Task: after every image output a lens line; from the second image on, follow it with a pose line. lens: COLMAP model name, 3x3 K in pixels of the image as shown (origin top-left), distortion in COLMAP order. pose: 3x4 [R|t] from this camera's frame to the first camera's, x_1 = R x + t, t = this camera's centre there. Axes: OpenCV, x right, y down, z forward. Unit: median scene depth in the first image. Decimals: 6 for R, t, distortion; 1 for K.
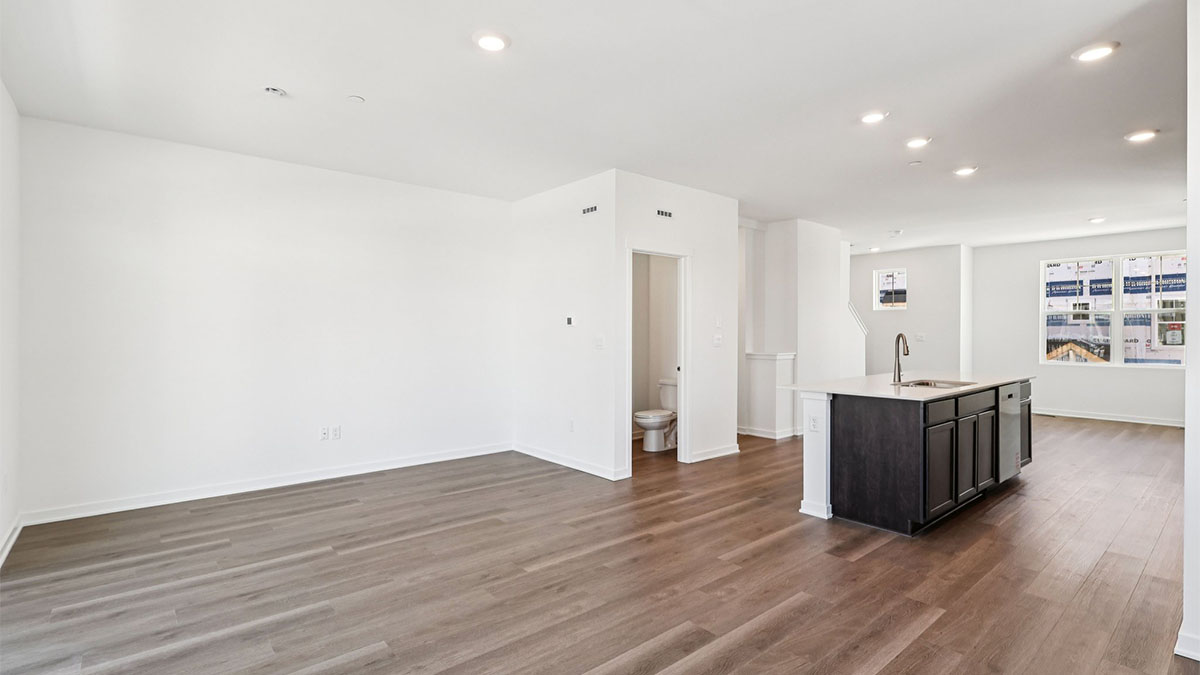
lens RADIAL K [[560.0, 0, 596.1], [0, 560.0, 335.6], [0, 0, 1]] dist [-0.006384, 0.000604]
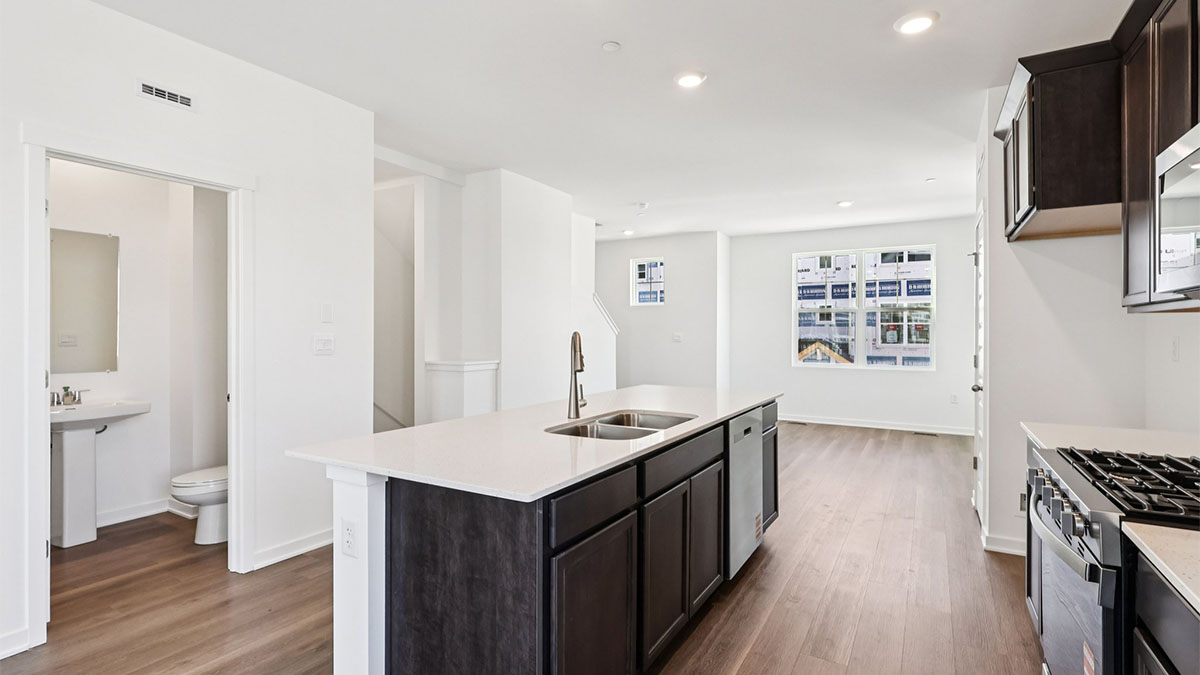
lens RADIAL K [[560.0, 0, 604.2], [0, 560.0, 336.0], [0, 0, 1]] dist [-0.006384, 0.000604]
pose [[0.941827, -0.001568, 0.336095, 0.223239], [0.001299, 0.999999, 0.001026, -0.000191], [-0.336097, -0.000530, 0.941827, 0.271303]]
